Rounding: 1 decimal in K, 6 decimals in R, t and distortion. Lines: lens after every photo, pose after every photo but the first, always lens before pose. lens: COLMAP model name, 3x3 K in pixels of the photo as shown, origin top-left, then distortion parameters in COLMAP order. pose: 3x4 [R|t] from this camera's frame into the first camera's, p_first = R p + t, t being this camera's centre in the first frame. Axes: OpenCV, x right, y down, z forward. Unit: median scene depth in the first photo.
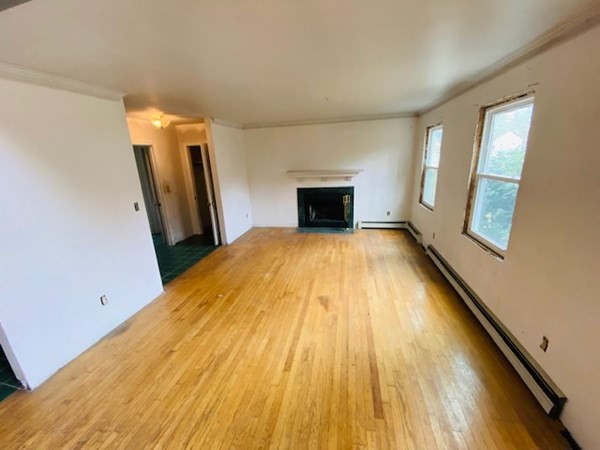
lens RADIAL K [[245.7, 0, 300.0], [0, 245.7, 225.0], [0, 0, 1]] dist [0.015666, -0.019573]
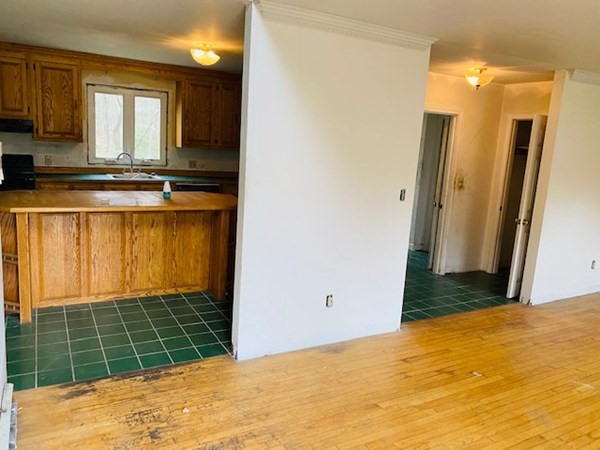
lens RADIAL K [[458.9, 0, 296.4], [0, 458.9, 220.5], [0, 0, 1]] dist [0.004303, -0.001269]
pose [[0.638064, 0.218110, -0.738446, 0.096942], [-0.290690, 0.956306, 0.031284, 0.032794], [0.713004, 0.194698, 0.673586, -0.062510]]
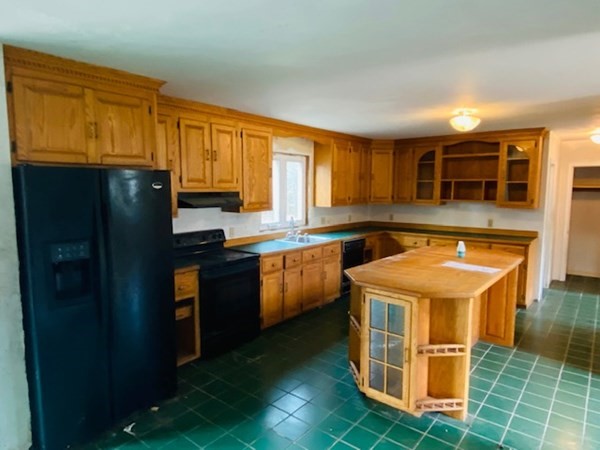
lens RADIAL K [[366.9, 0, 297.5], [0, 366.9, 226.9], [0, 0, 1]] dist [0.108756, -0.142847]
pose [[0.877801, 0.092550, -0.470000, -0.982954], [-0.162311, 0.980583, -0.110052, 0.222804], [0.450689, 0.172890, 0.875779, -0.628623]]
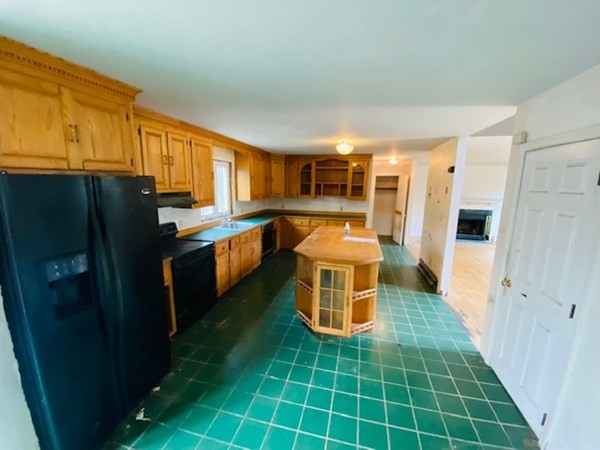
lens RADIAL K [[242.2, 0, 299.5], [0, 242.2, 226.5], [0, 0, 1]] dist [0.035368, -0.030634]
pose [[0.996873, 0.067432, -0.041186, -1.238617], [-0.070858, 0.993567, -0.088343, 0.201798], [0.034964, 0.090985, 0.995238, -0.613212]]
